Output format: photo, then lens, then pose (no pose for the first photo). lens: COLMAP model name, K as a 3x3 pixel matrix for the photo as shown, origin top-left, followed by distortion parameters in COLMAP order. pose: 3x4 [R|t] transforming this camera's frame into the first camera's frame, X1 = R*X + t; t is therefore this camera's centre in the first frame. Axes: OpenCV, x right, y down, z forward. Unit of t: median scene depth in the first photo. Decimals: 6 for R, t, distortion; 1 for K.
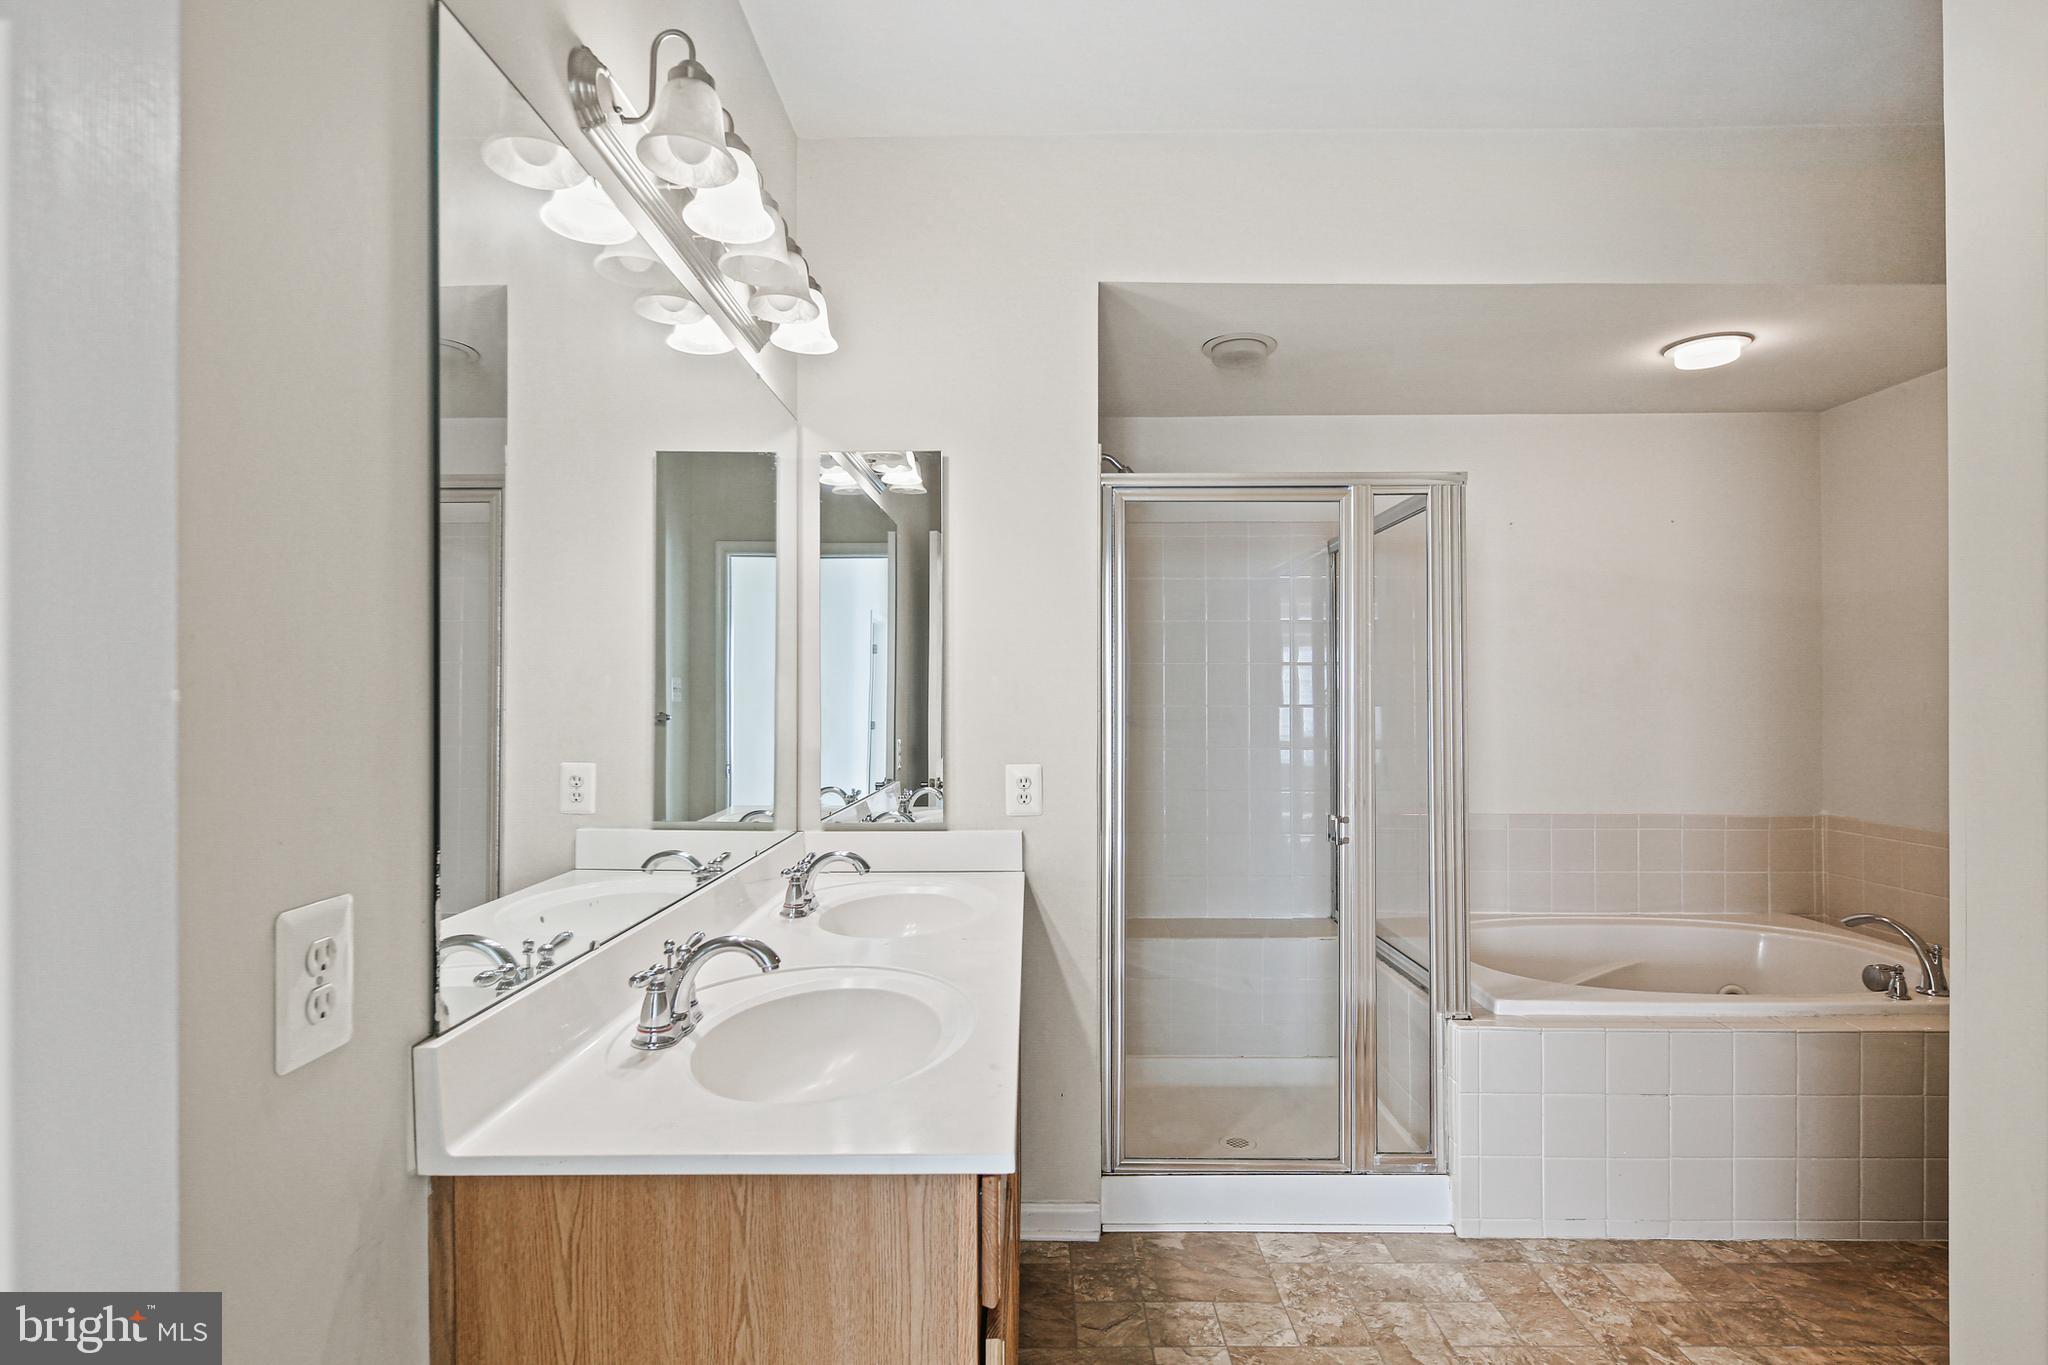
lens RADIAL K [[988.6, 0, 1023.3], [0, 988.6, 704.1], [0, 0, 1]] dist [0.004777, -0.005315]
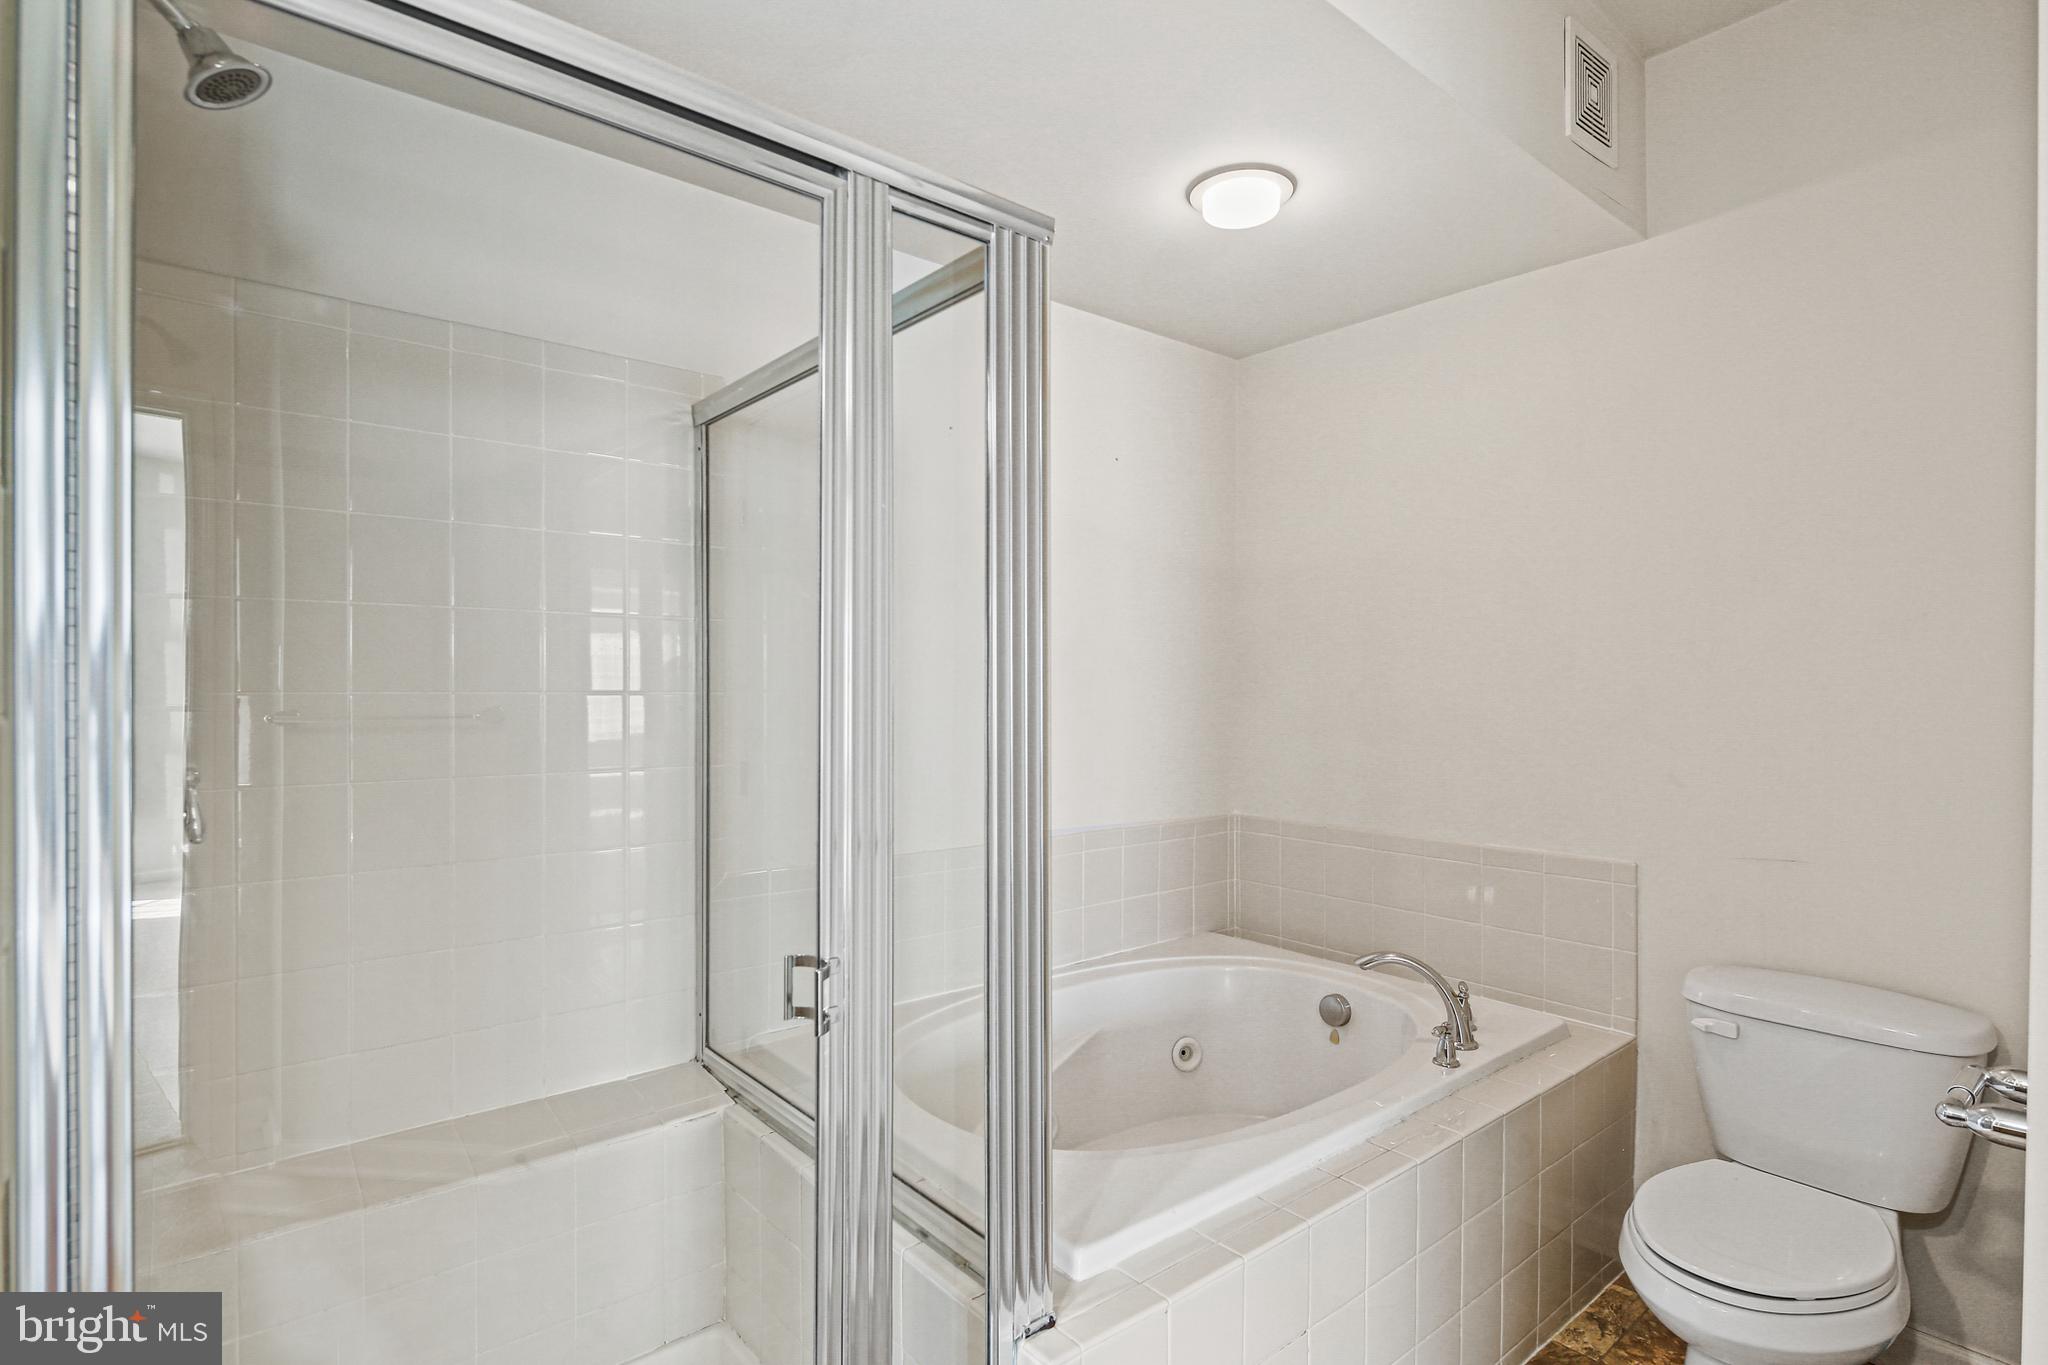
lens RADIAL K [[1021.6, 0, 1024.0], [0, 1021.6, 682.5], [0, 0, 1]] dist [0.010905, -0.000131]
pose [[0.759771, 0.005195, 0.650170, 0.071946], [0.004882, 0.999894, -0.013694, 0.005110], [-0.650172, 0.013578, 0.759666, 0.443345]]
